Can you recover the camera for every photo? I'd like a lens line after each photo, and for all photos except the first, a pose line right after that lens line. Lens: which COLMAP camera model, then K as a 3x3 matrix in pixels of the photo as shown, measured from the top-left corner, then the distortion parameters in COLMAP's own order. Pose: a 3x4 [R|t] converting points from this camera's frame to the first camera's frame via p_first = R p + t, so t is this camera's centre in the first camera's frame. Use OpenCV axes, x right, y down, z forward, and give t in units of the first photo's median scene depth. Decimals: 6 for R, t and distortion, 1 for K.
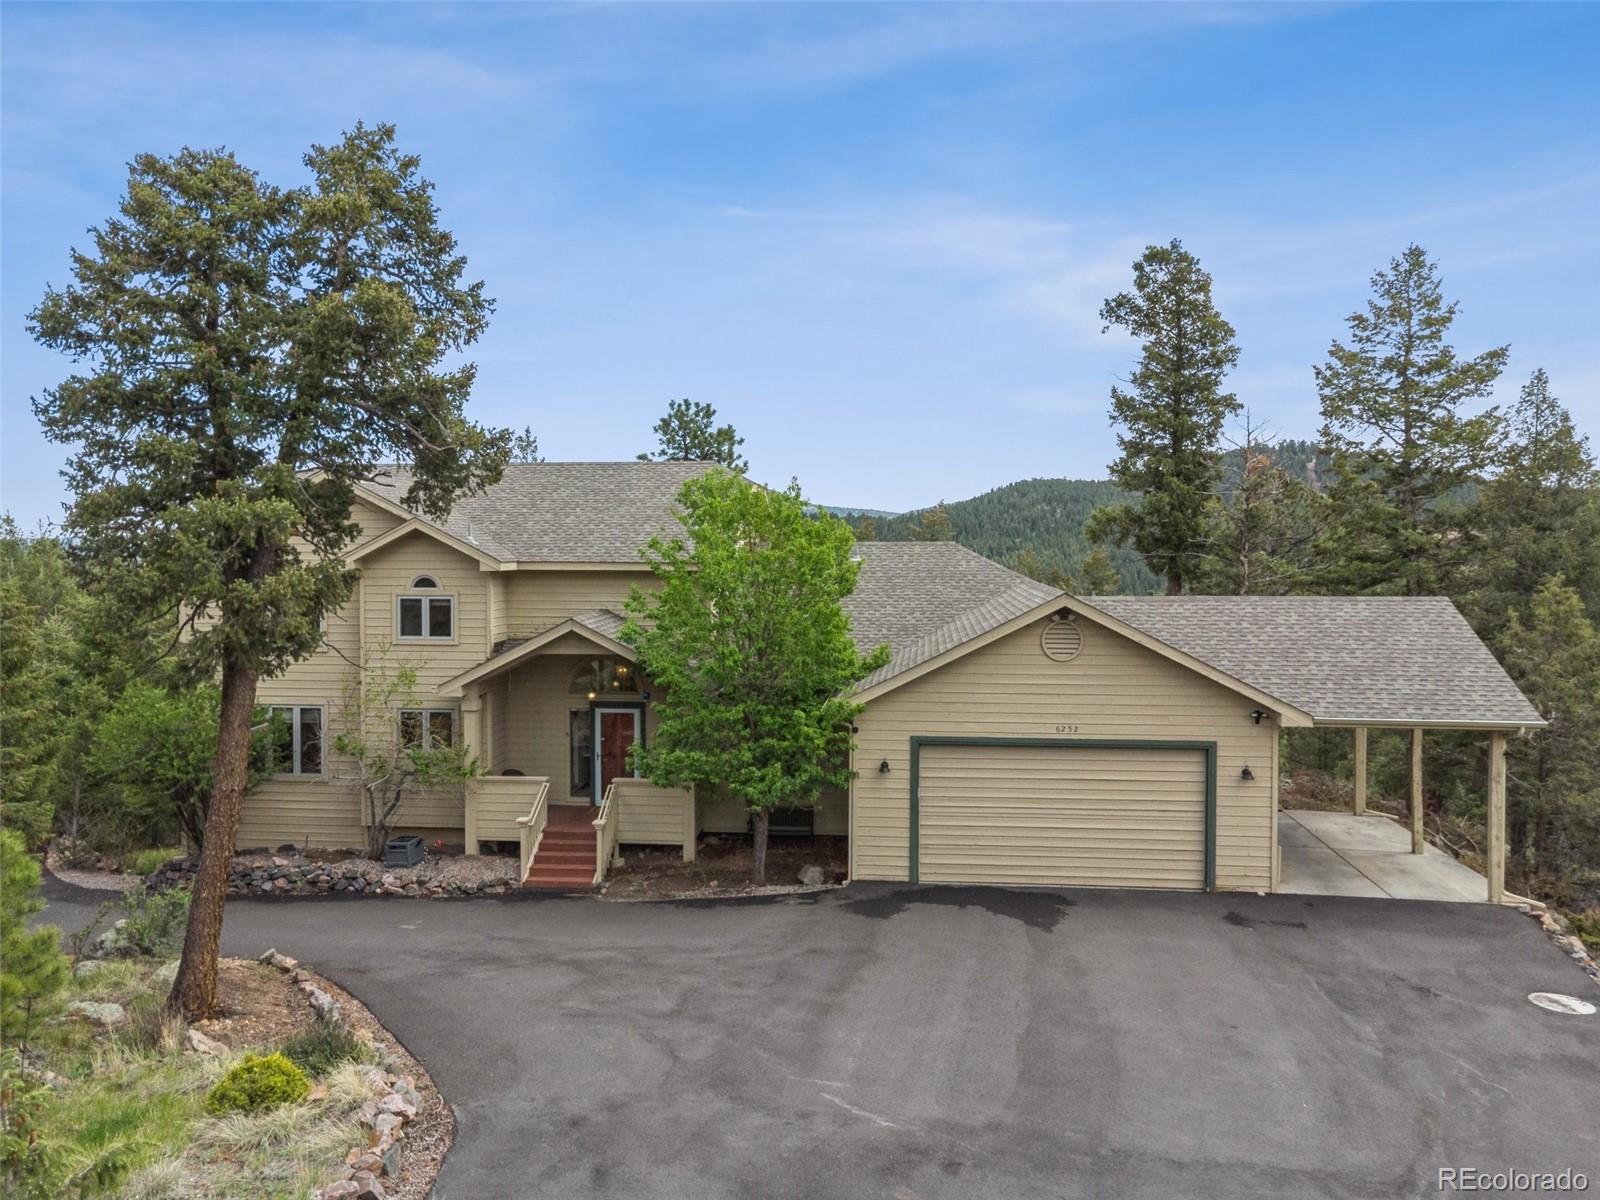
lens RADIAL K [[1107.9, 0, 800.0], [0, 1107.9, 600.0], [0, 0, 1]] dist [0.032553, -0.007394]
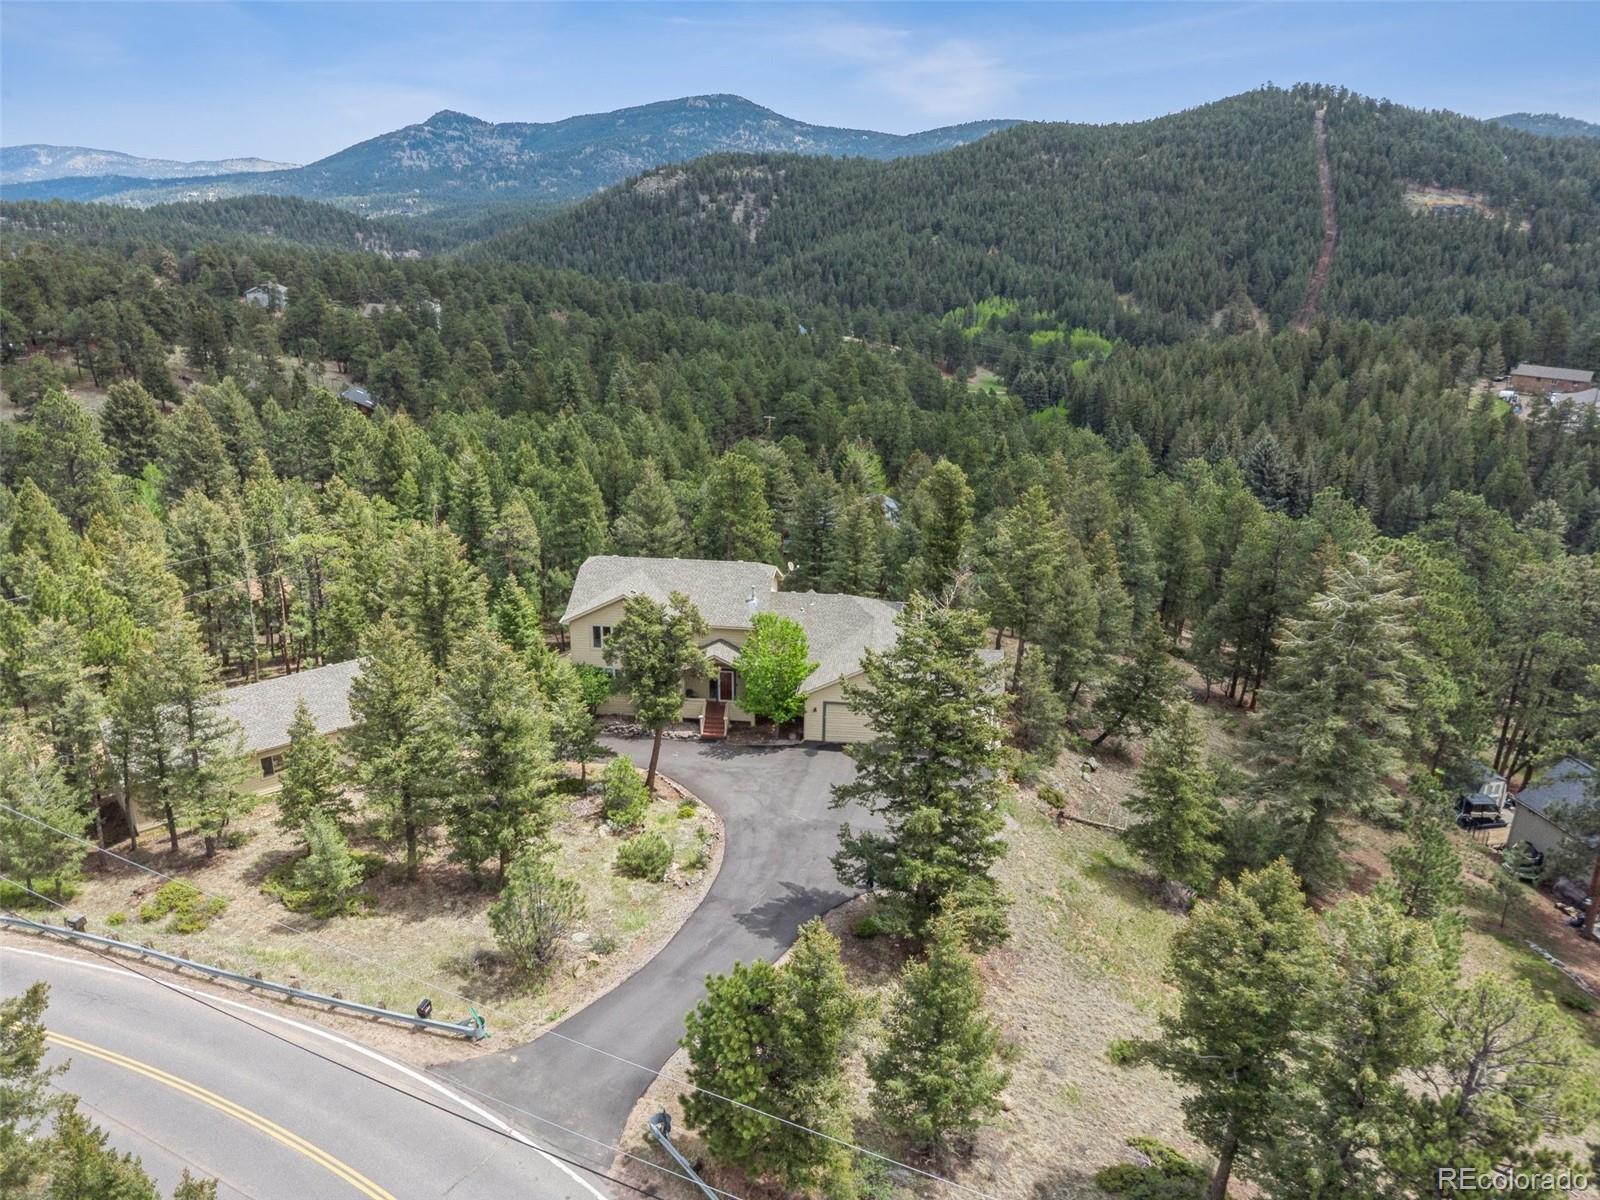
lens RADIAL K [[1107.9, 0, 800.0], [0, 1107.9, 600.0], [0, 0, 1]] dist [0.032553, -0.007394]
pose [[0.999881, 0.010519, 0.011328, -0.008566], [-0.013644, 0.944990, 0.326814, -1.173702], [-0.007267, -0.326930, 0.945021, -1.905205]]
